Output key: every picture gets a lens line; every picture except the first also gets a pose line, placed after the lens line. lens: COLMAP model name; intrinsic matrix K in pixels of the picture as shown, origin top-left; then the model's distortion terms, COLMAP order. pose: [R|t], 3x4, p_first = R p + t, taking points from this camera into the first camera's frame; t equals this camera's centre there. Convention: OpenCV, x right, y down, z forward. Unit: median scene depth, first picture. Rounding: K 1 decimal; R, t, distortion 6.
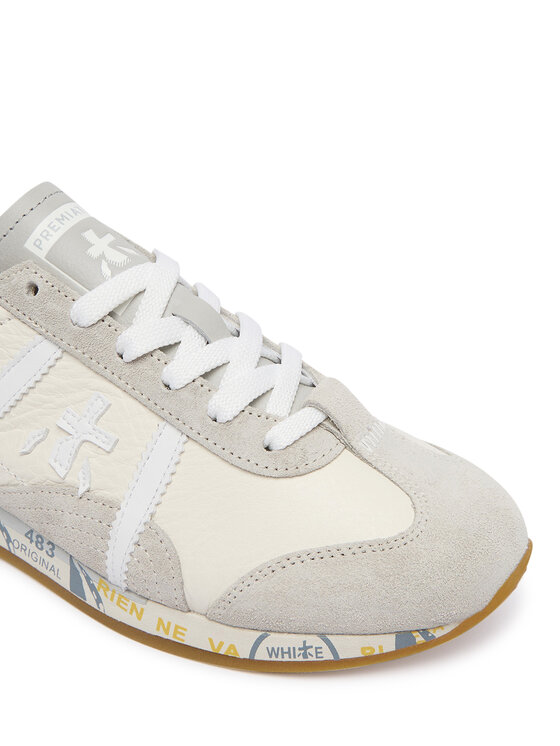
lens RADIAL K [[1093.4, 0, 280.0], [0, 1093.4, 373.0], [0, 0, 1]] dist [-0.008697, -0.021143]
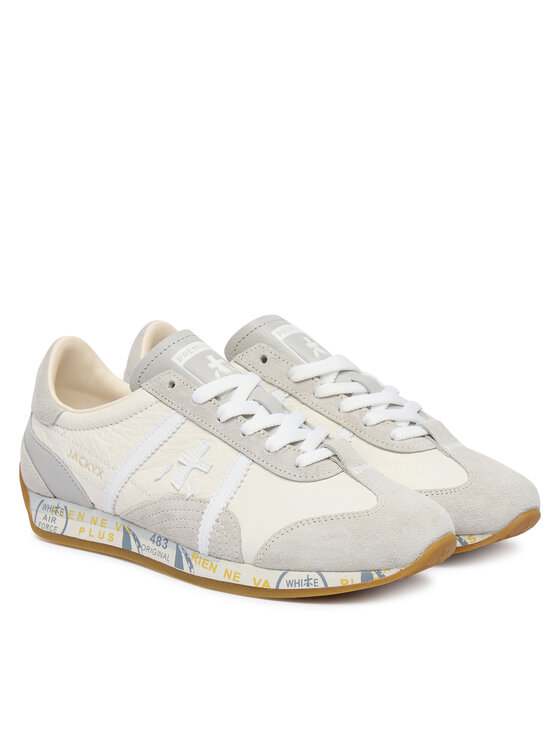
lens RADIAL K [[1867.8, 0, 280.0], [0, 1867.8, 373.0], [0, 0, 1]] dist [-0.024966, -0.029857]
pose [[0.986056, 0.038186, -0.161971, 0.420973], [-0.090728, 0.939297, -0.330893, 0.880846], [0.139503, 0.340975, 0.929664, -1.736473]]
